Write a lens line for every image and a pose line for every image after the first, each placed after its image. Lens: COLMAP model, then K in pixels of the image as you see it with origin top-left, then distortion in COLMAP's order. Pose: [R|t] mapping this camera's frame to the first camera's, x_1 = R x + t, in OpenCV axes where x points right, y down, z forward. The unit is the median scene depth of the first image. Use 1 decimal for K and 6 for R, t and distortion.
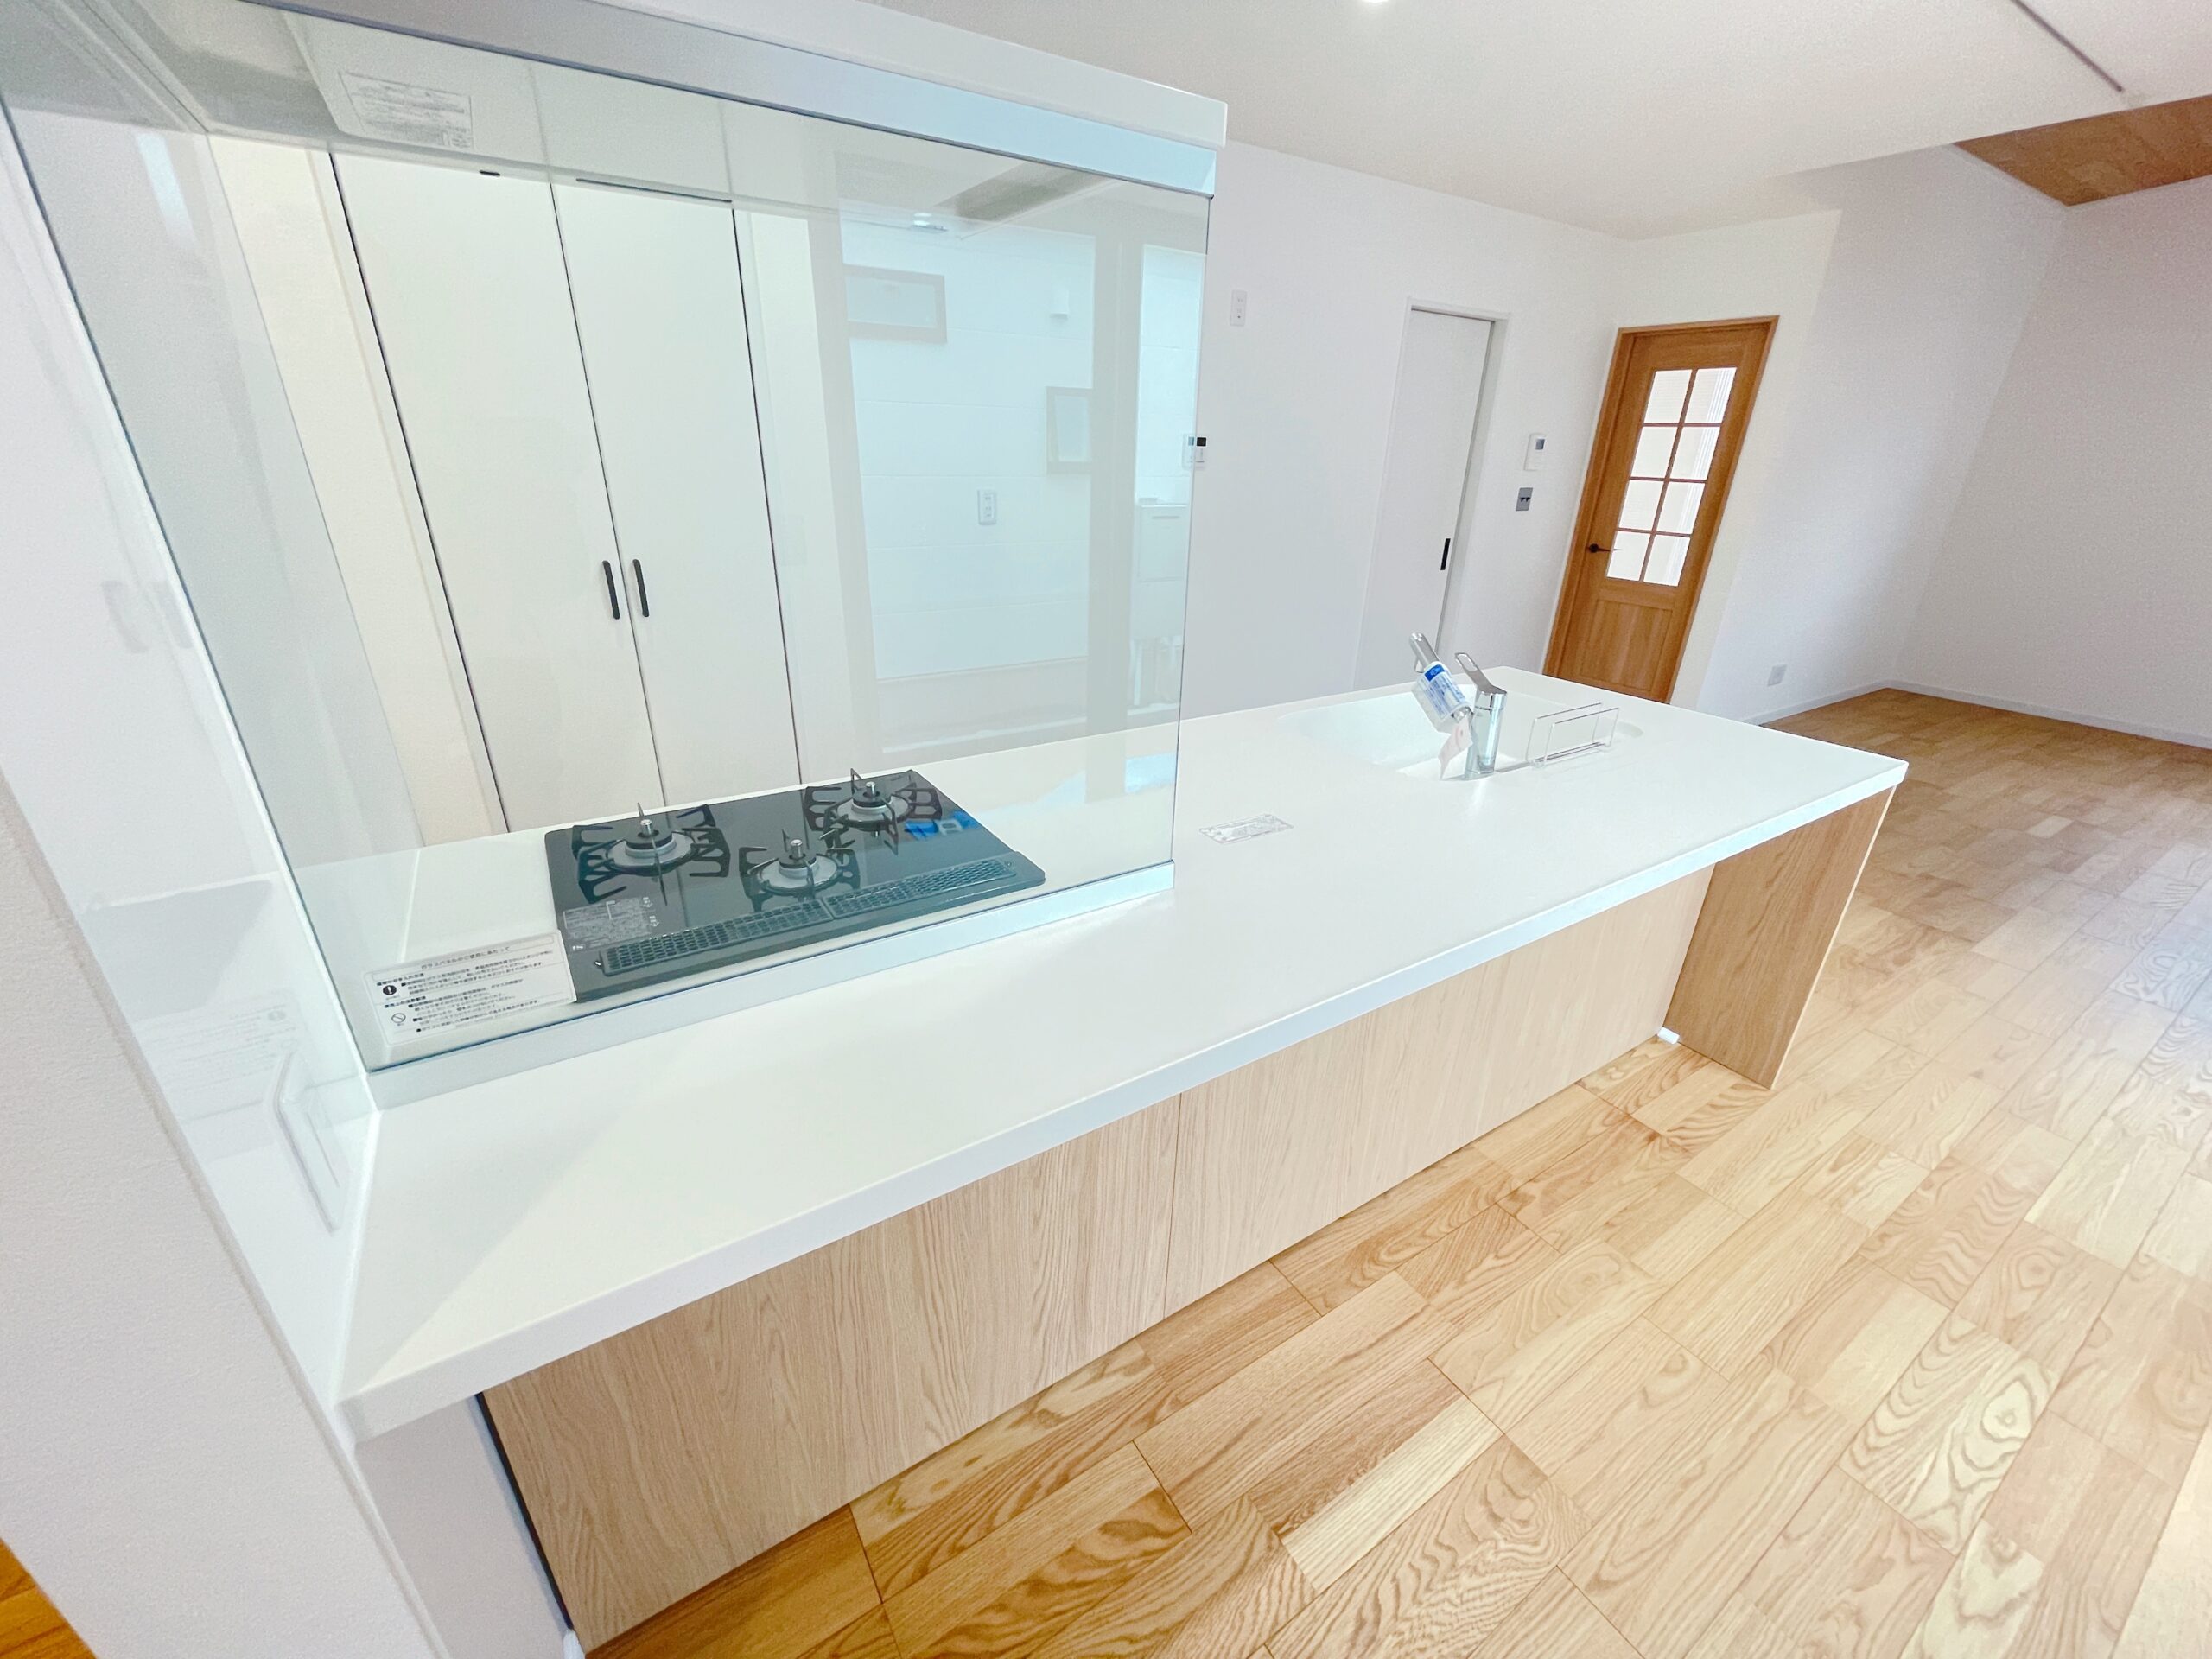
lens RADIAL K [[887.3, 0, 1106.0], [0, 887.3, 829.1], [0, 0, 1]] dist [-0.002022, -0.000318]
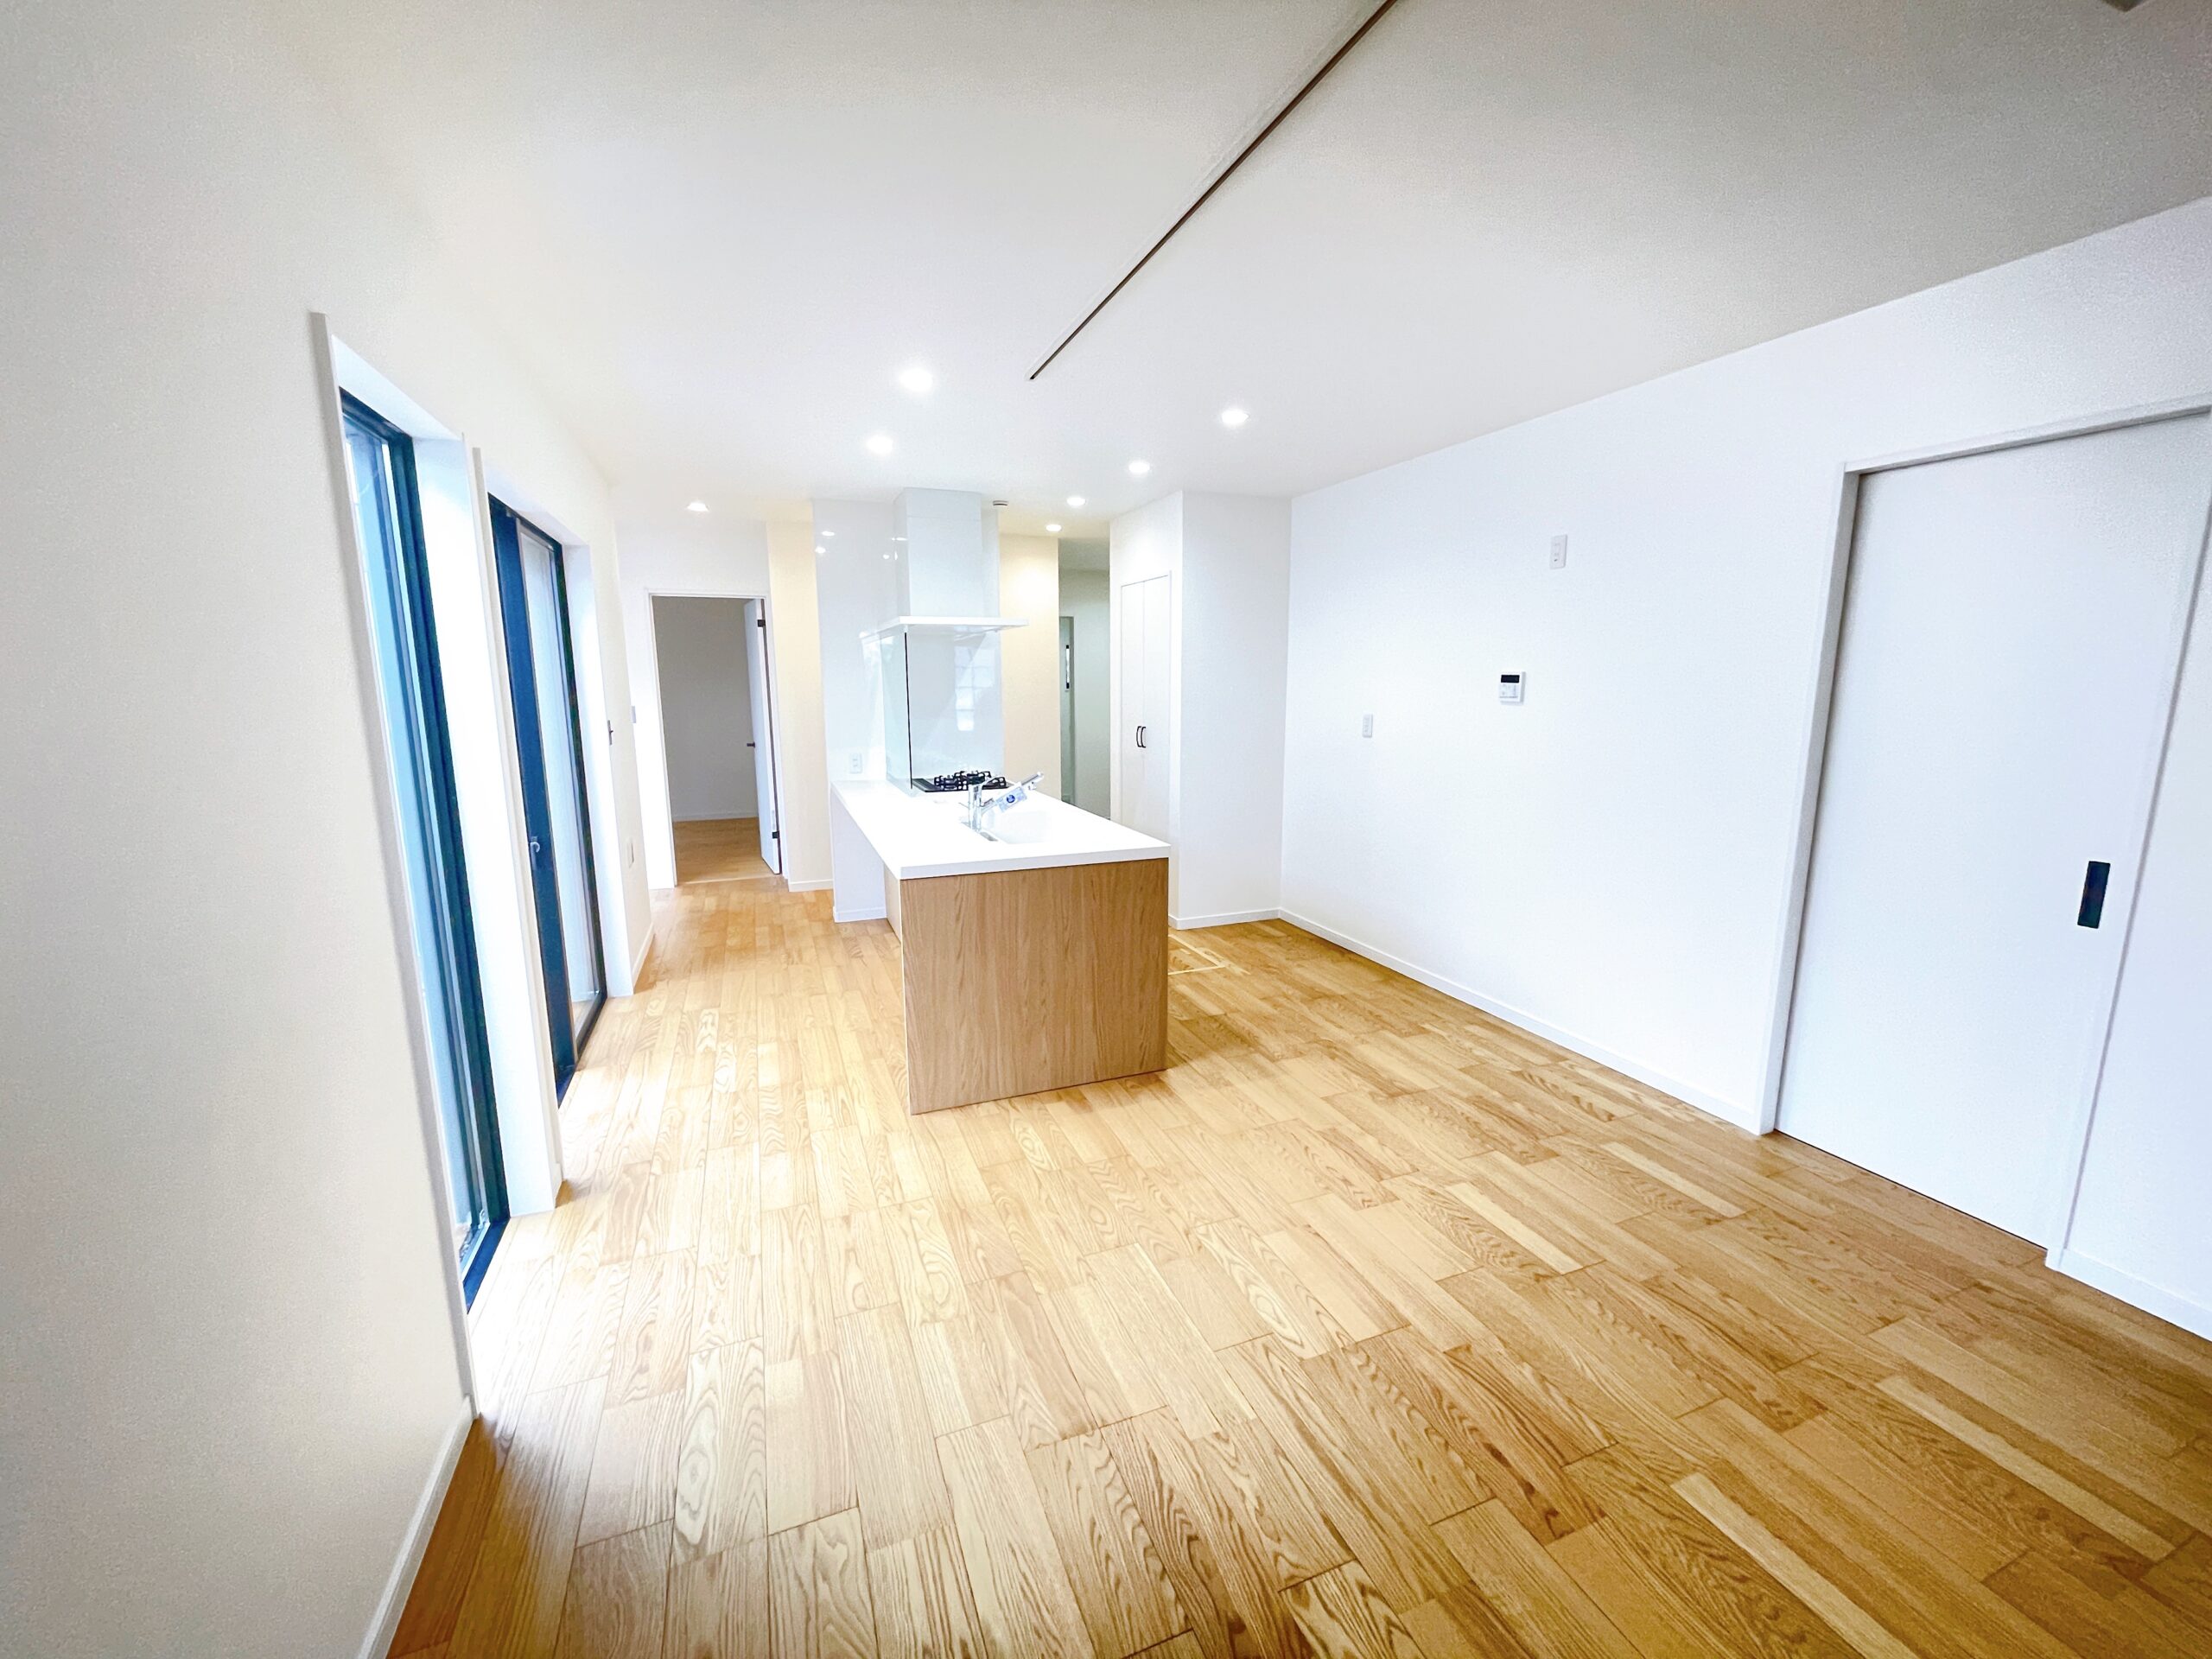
lens RADIAL K [[887.3, 0, 1105.0], [0, 887.3, 828.9], [0, 0, 1]] dist [-0.002022, -0.000318]
pose [[-0.192010, 0.139512, -0.971426, 2.410269], [-0.395698, 0.894812, 0.206722, -0.608515], [0.898084, 0.424084, -0.116609, 1.537230]]
